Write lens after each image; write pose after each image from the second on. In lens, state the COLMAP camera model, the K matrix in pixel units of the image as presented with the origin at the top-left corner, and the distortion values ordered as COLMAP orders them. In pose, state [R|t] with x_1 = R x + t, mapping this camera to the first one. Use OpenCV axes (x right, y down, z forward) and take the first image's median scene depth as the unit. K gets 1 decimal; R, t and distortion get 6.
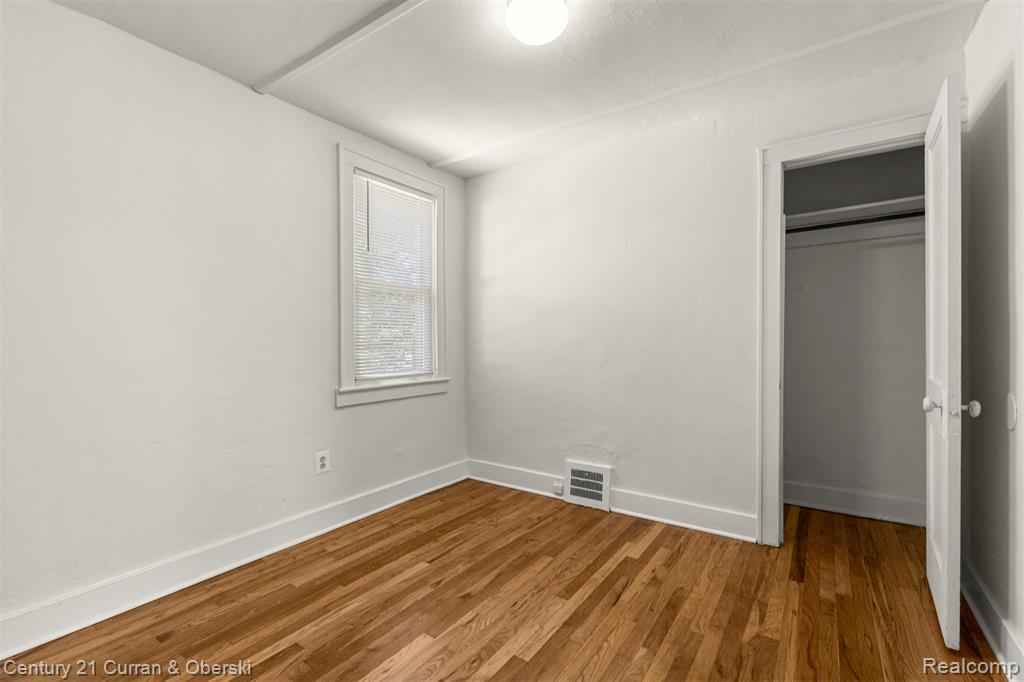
lens RADIAL K [[440.2, 0, 516.5], [0, 440.2, 339.0], [0, 0, 1]] dist [-0.001308, 0.001443]
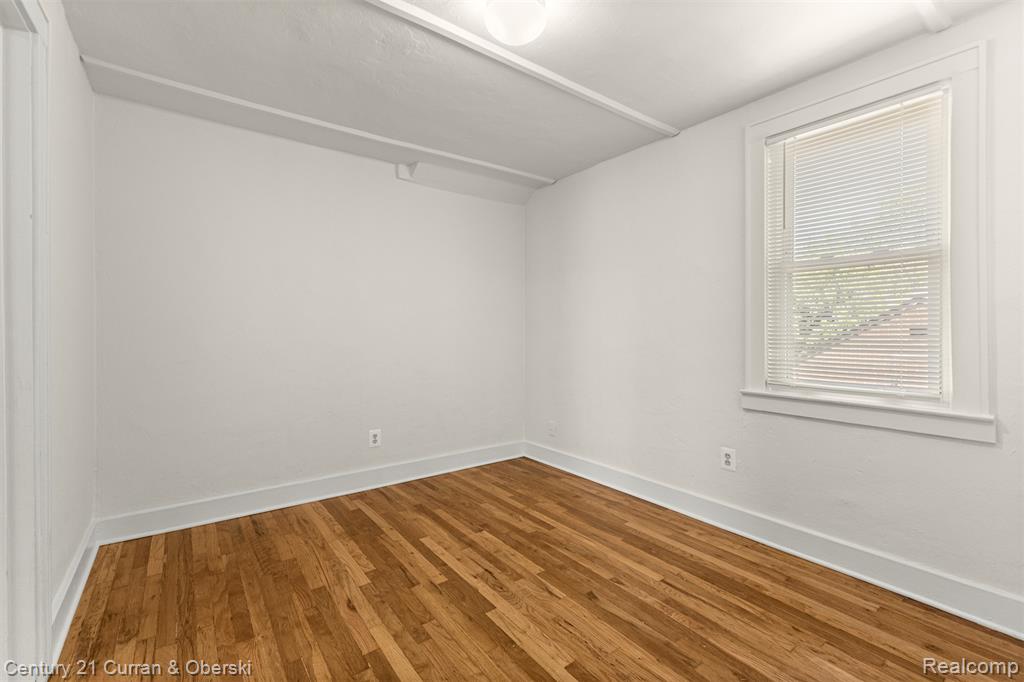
lens RADIAL K [[440.2, 0, 515.1], [0, 440.2, 336.3], [0, 0, 1]] dist [-0.001308, 0.001443]
pose [[-0.307742, 0.017077, -0.951317, 0.738806], [0.000780, 0.999843, 0.017695, -0.018849], [0.951469, 0.004704, -0.307707, 0.956863]]
